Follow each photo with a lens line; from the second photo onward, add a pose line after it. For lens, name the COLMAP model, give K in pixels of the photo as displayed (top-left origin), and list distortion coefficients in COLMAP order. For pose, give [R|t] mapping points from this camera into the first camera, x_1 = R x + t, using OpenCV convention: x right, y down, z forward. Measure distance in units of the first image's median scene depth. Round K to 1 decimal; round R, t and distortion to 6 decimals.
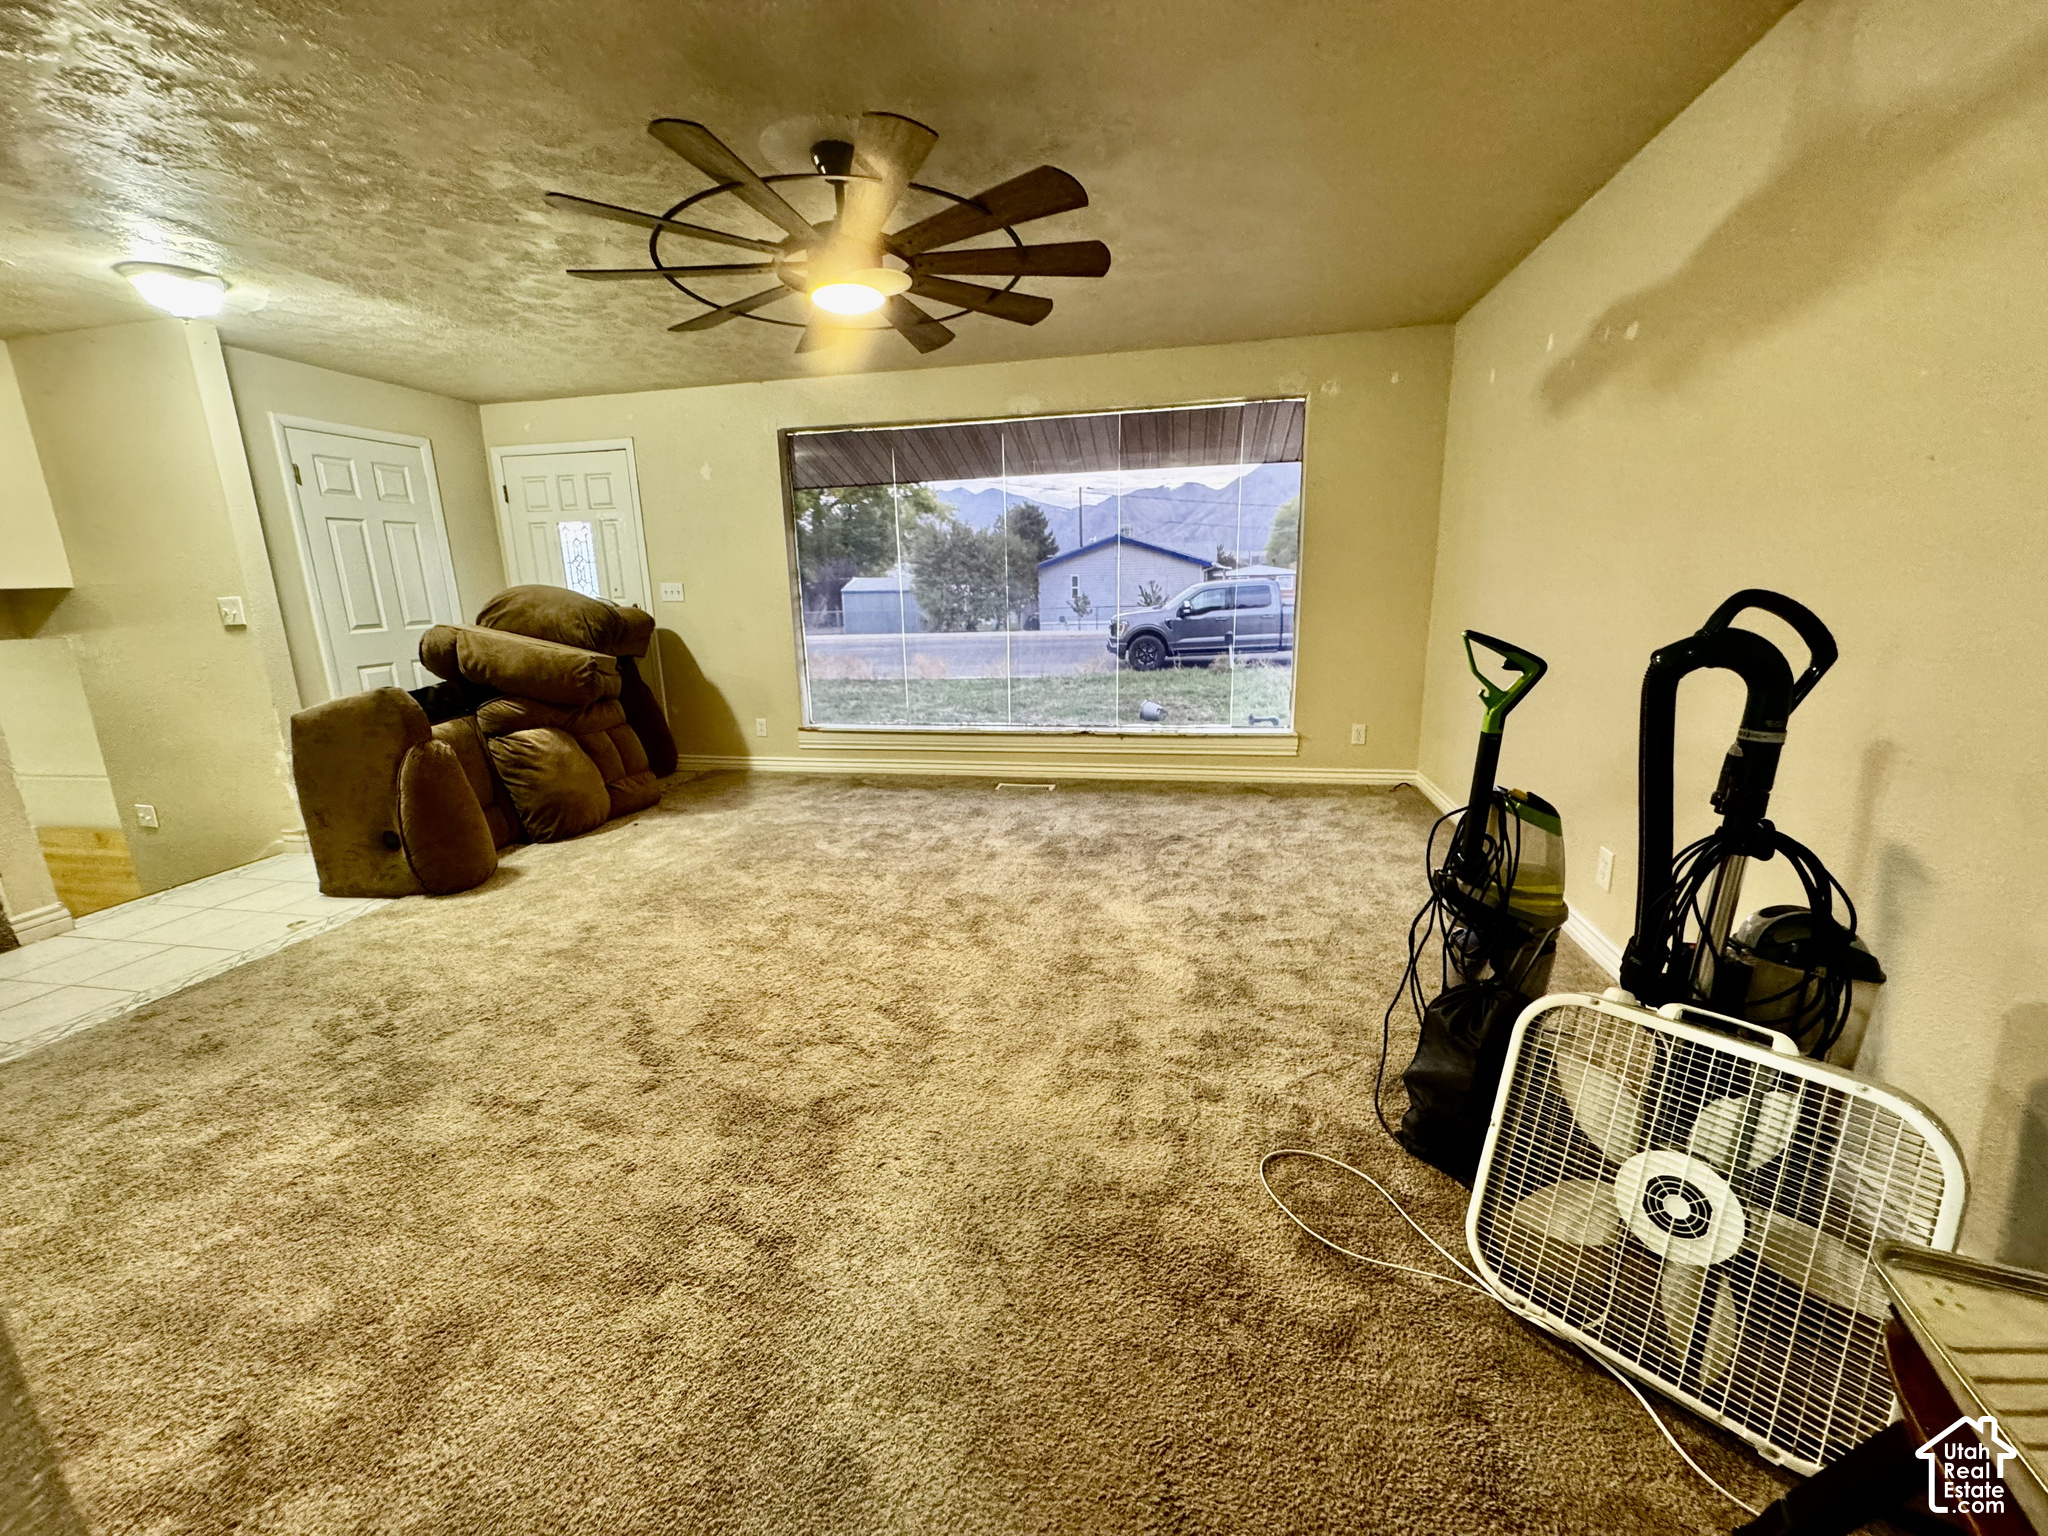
lens RADIAL K [[813.5, 0, 1025.3], [0, 813.5, 767.4], [0, 0, 1]] dist [-0.001554, -0.000340]
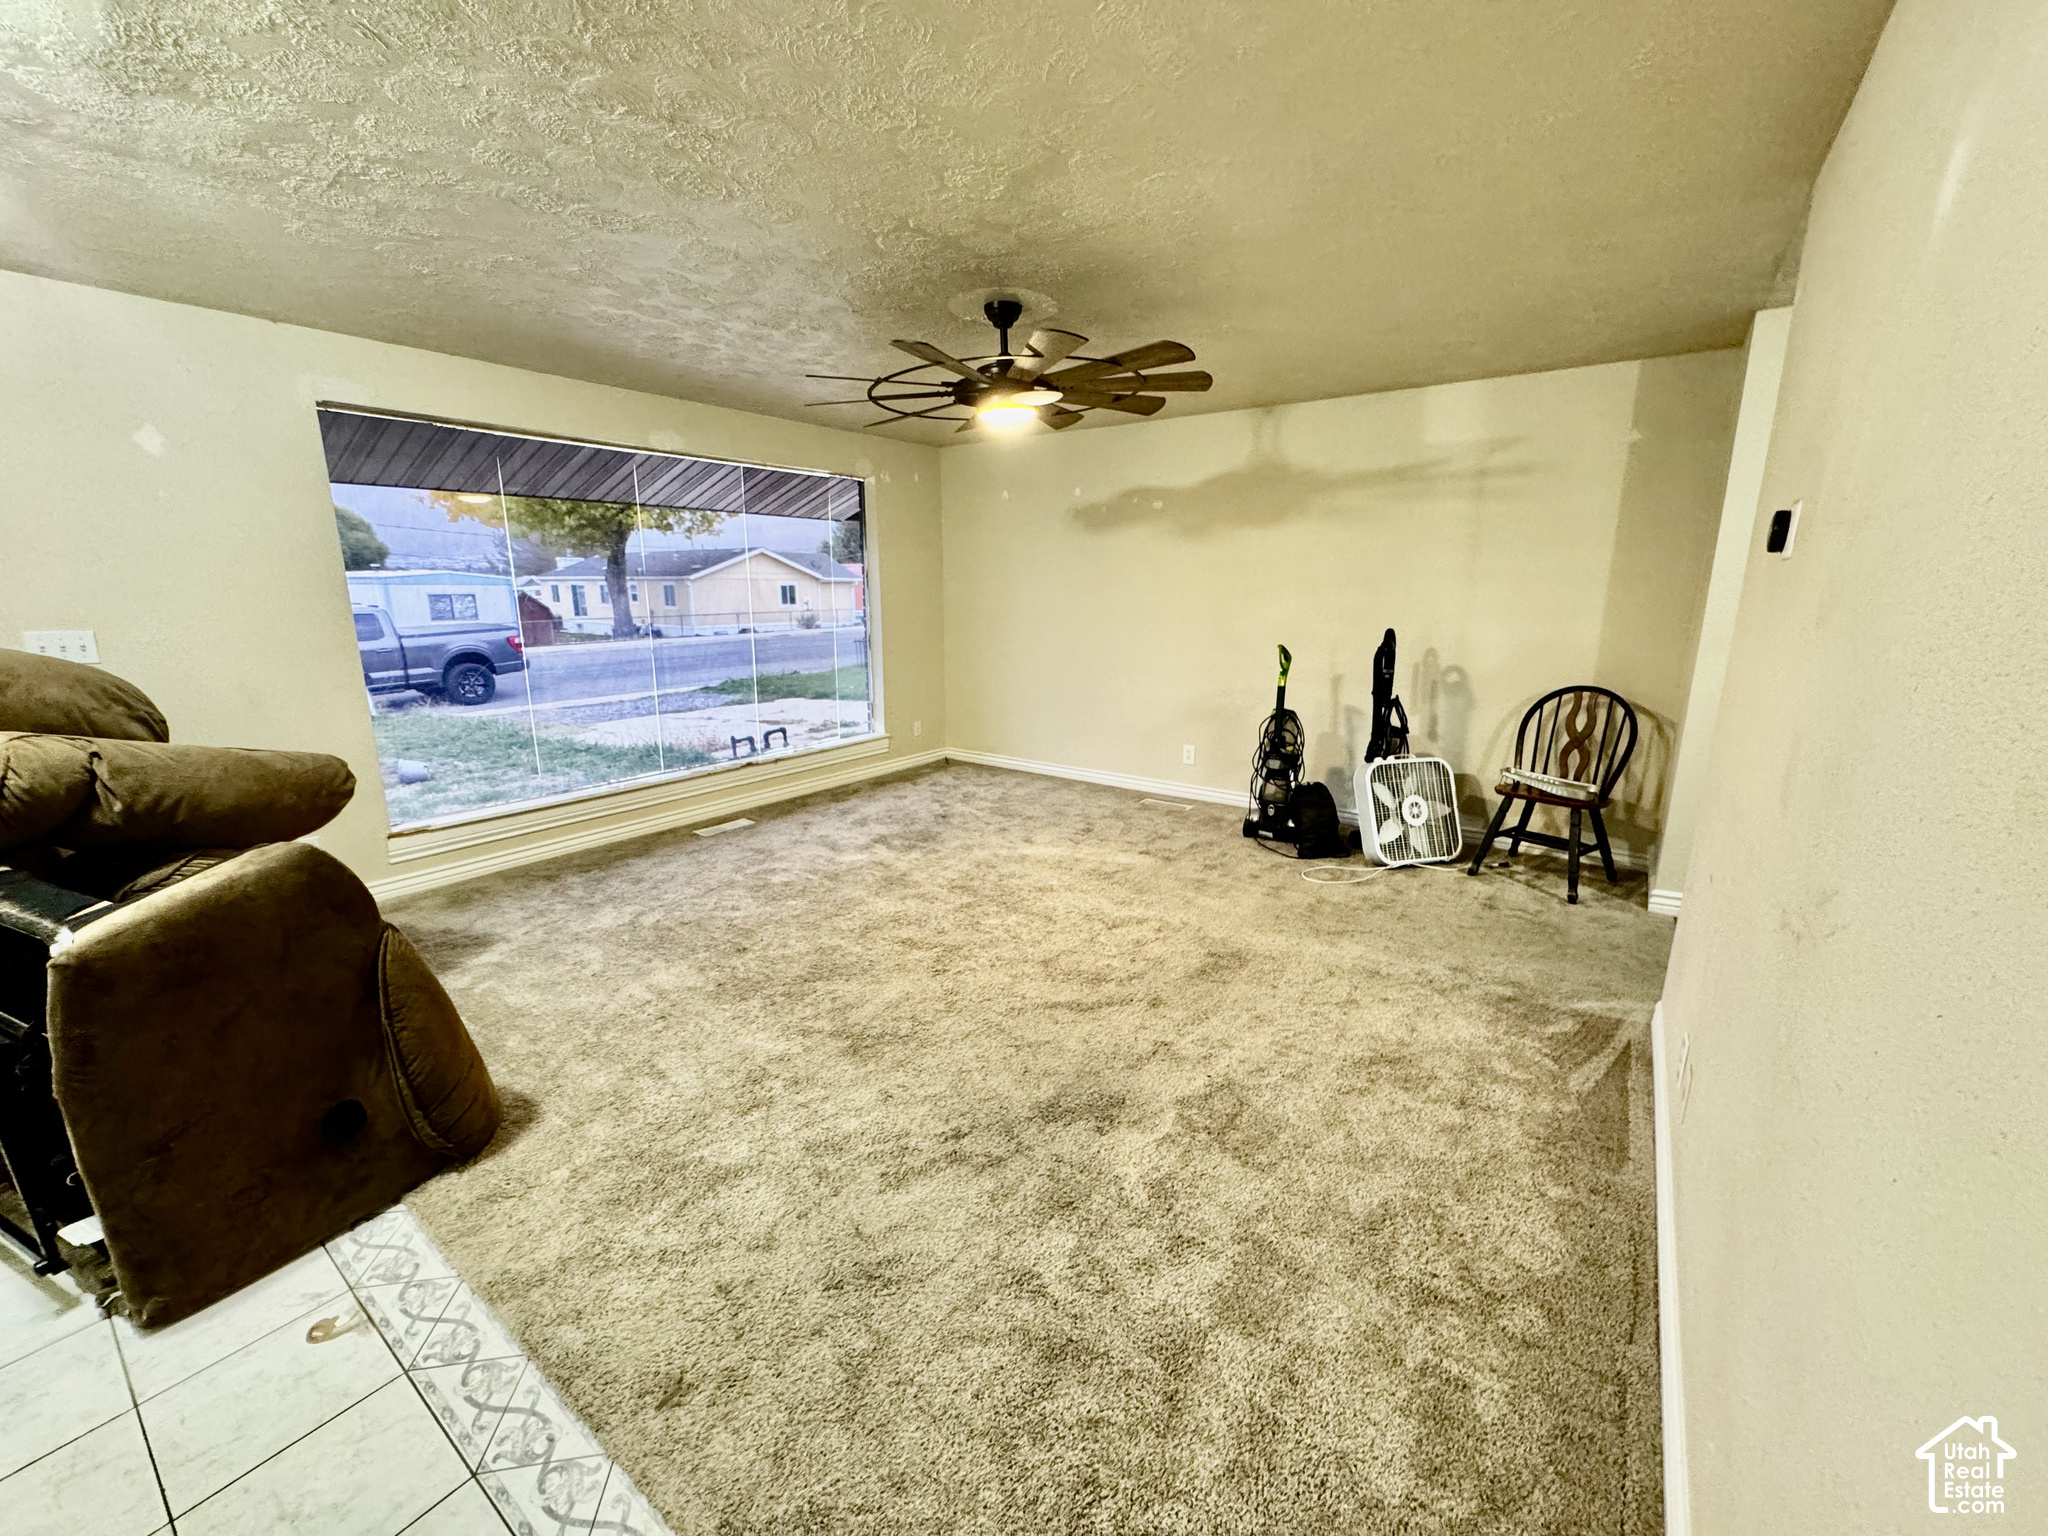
lens RADIAL K [[813.5, 0, 1025.3], [0, 813.5, 767.4], [0, 0, 1]] dist [-0.001554, -0.000340]
pose [[0.422440, -0.174810, 0.889374, -1.088764], [0.199387, 0.975113, 0.096956, -0.106954], [-0.884188, 0.136371, 0.446782, 0.343966]]
